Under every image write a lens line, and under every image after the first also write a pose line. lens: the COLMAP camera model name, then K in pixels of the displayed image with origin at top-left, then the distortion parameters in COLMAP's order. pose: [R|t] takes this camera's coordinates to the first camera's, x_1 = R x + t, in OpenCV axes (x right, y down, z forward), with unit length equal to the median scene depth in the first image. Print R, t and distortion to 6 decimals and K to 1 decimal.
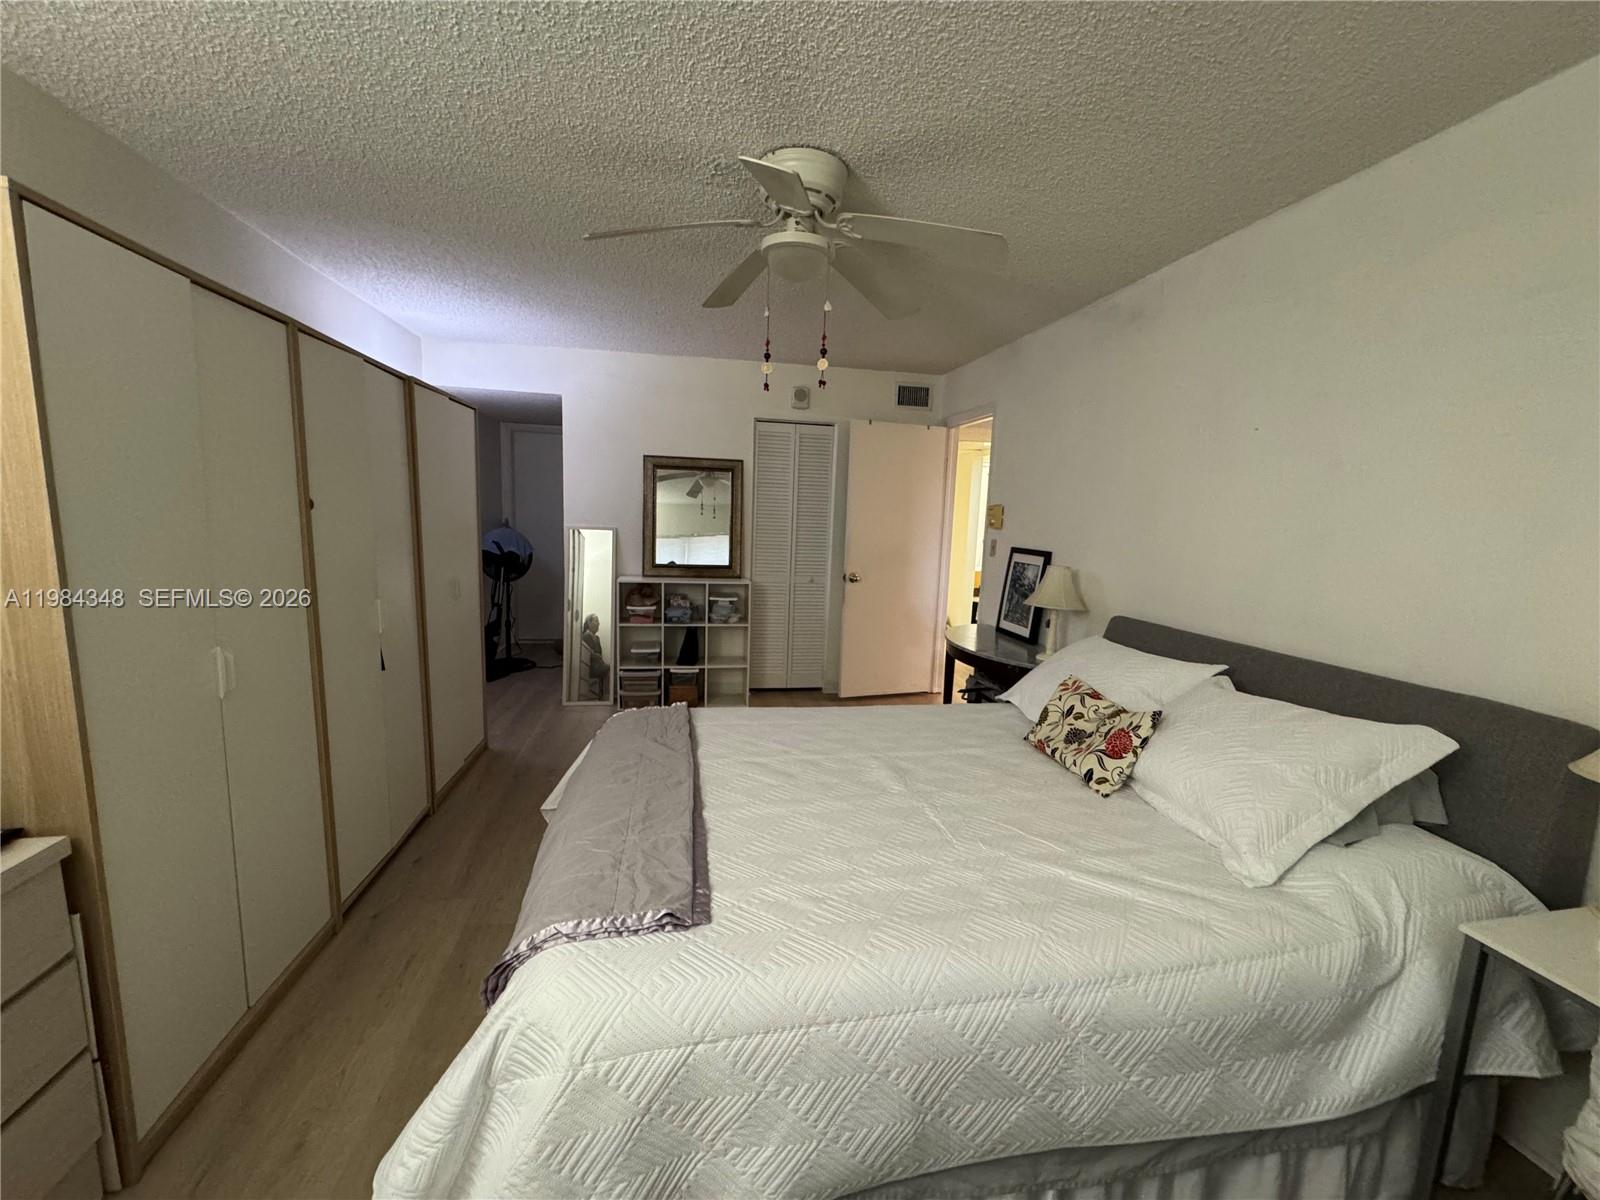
lens RADIAL K [[641.5, 0, 795.2], [0, 641.5, 599.2], [0, 0, 1]] dist [-0.002554, 0.001122]
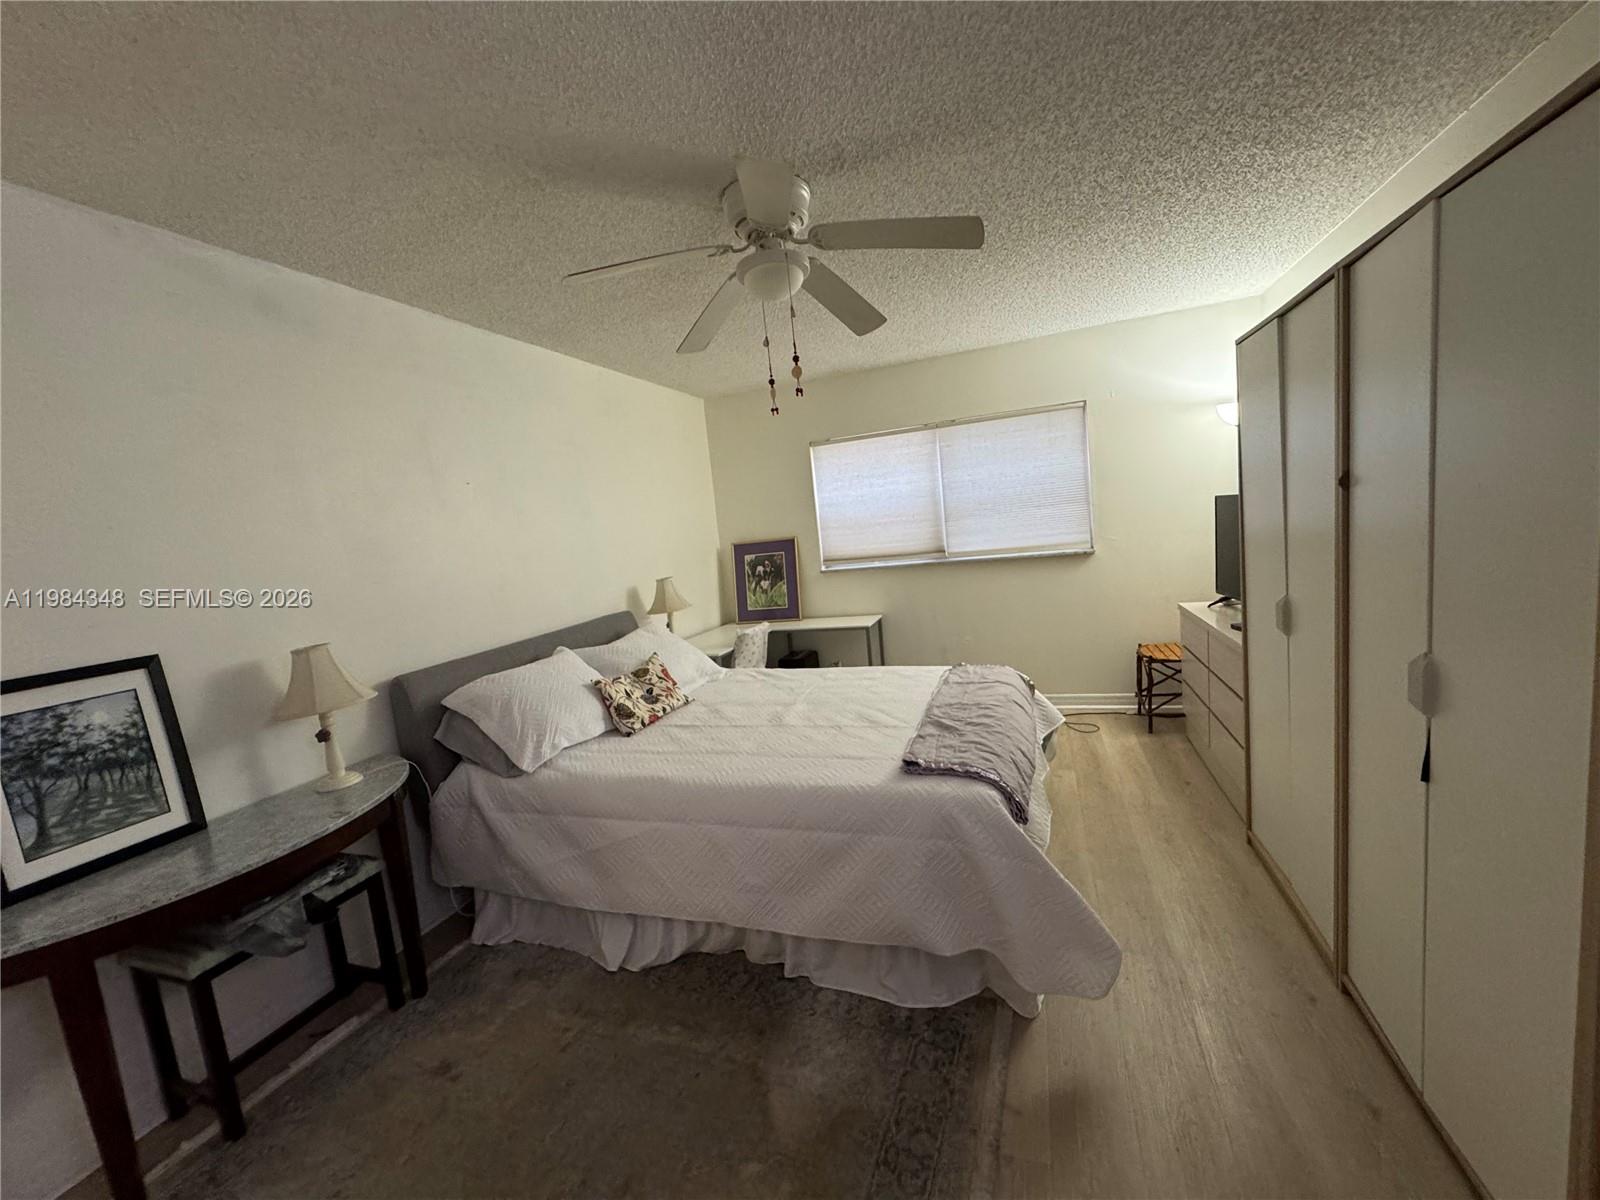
lens RADIAL K [[641.5, 0, 796.7], [0, 641.5, 598.7], [0, 0, 1]] dist [-0.002554, 0.001122]
pose [[-0.861976, -0.001939, 0.506945, -0.510841], [0.143759, 0.958008, 0.248102, -0.275377], [-0.486138, 0.286736, -0.825501, 1.863662]]
